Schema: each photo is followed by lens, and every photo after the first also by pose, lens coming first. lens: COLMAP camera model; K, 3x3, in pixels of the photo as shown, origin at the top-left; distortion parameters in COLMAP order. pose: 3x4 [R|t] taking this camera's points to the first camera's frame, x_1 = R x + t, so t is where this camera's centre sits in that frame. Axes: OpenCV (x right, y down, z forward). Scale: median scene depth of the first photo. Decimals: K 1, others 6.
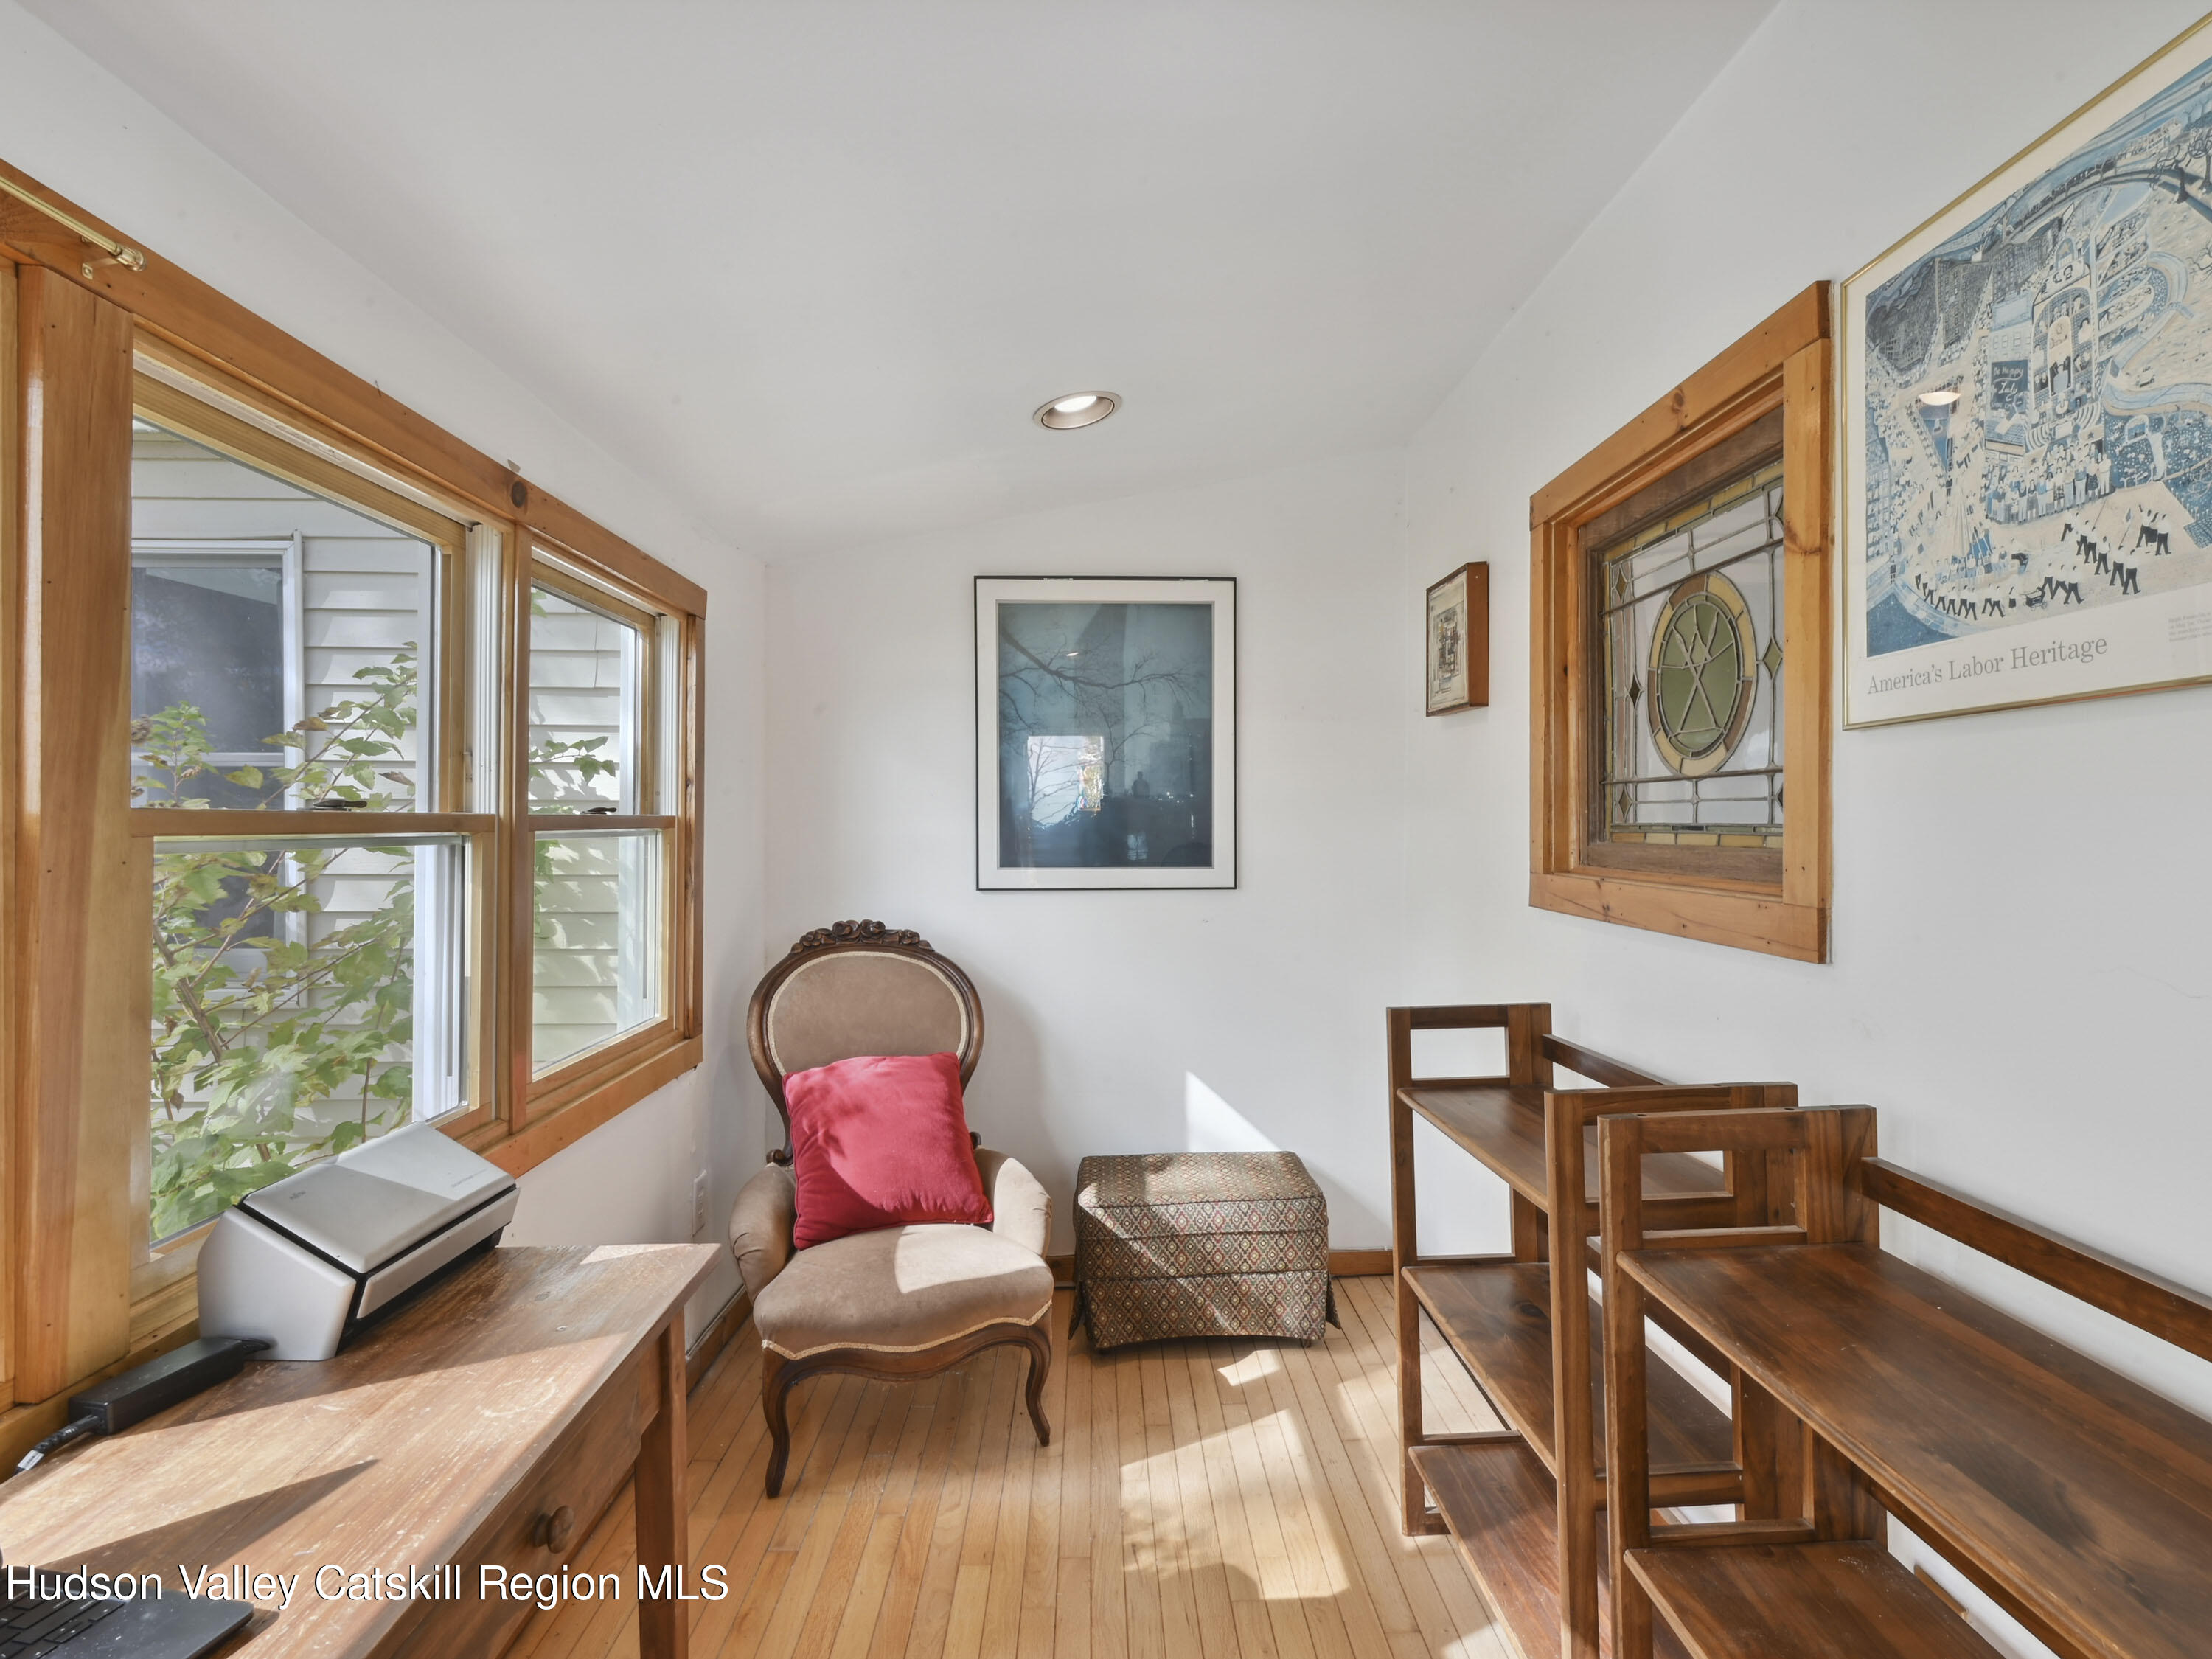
lens RADIAL K [[1120.0, 0, 1105.7], [0, 1120.0, 826.8], [0, 0, 1]] dist [0.001345, 0.001840]
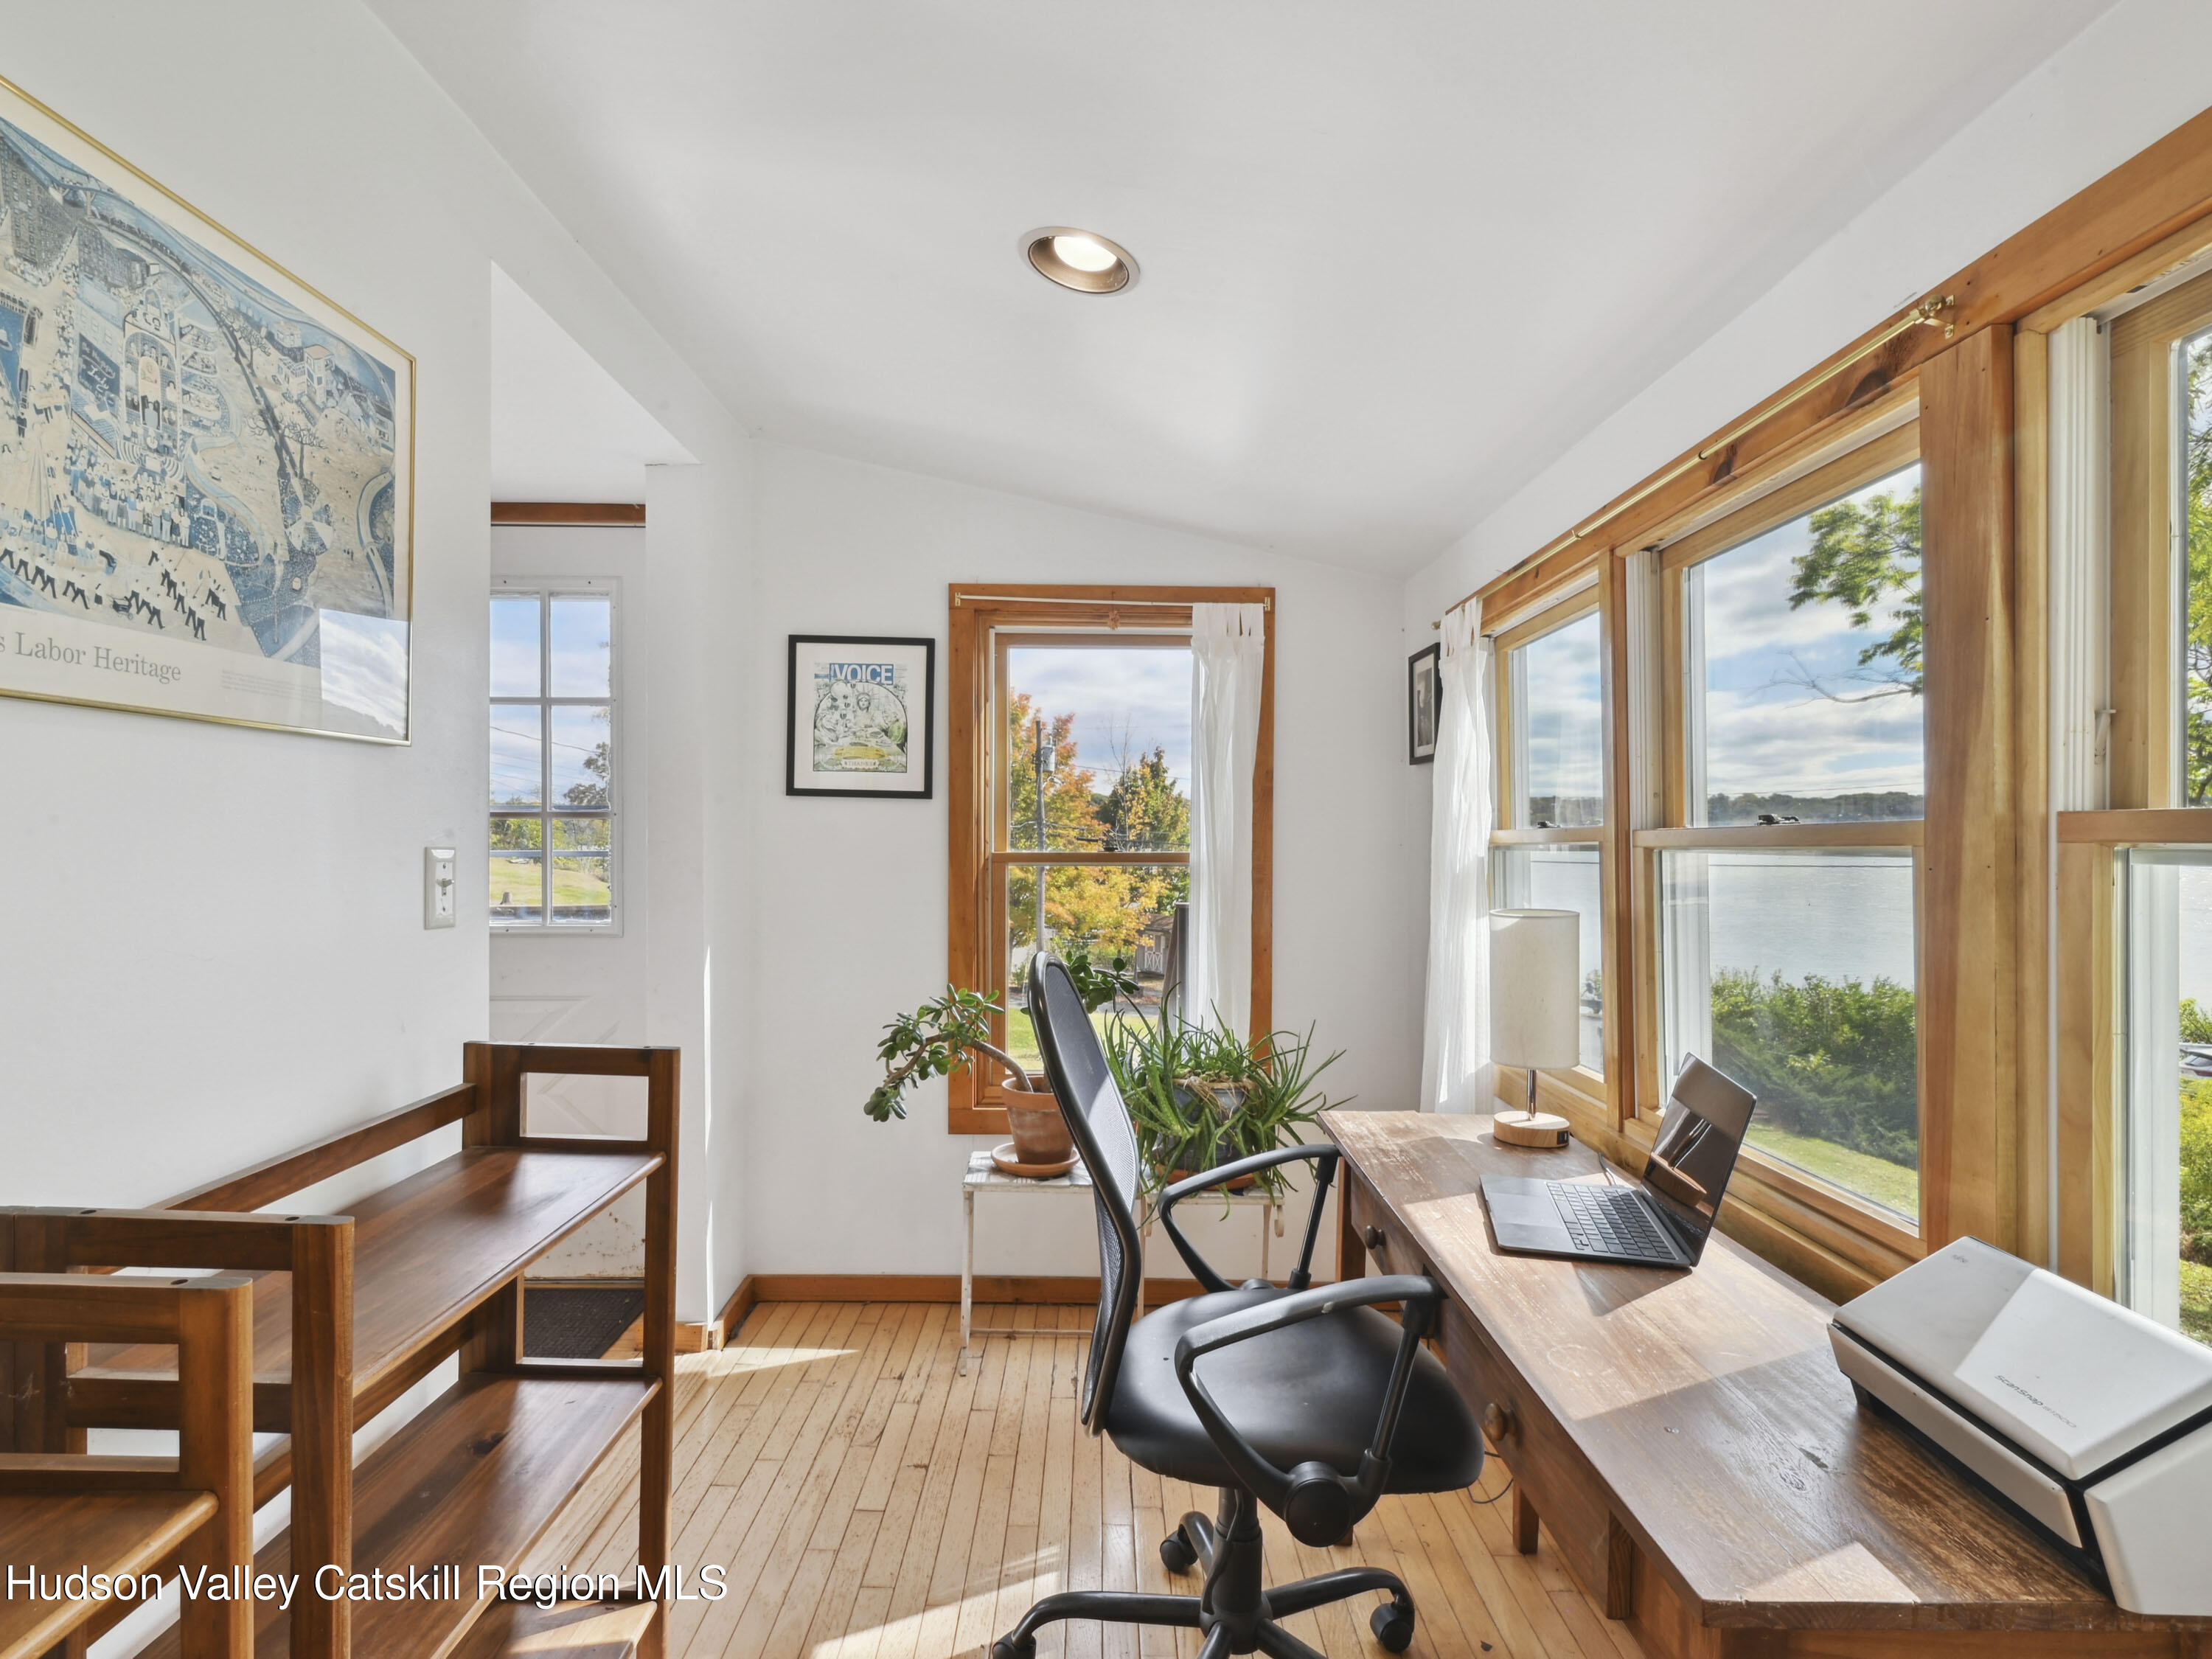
lens RADIAL K [[1120.0, 0, 1105.6], [0, 1120.0, 826.0], [0, 0, 1]] dist [0.001345, 0.001840]
pose [[-0.999915, 0.000624, 0.013030, -0.081577], [0.000541, 0.999980, -0.006364, 0.004020], [-0.013033, -0.006356, -0.999895, 2.032557]]
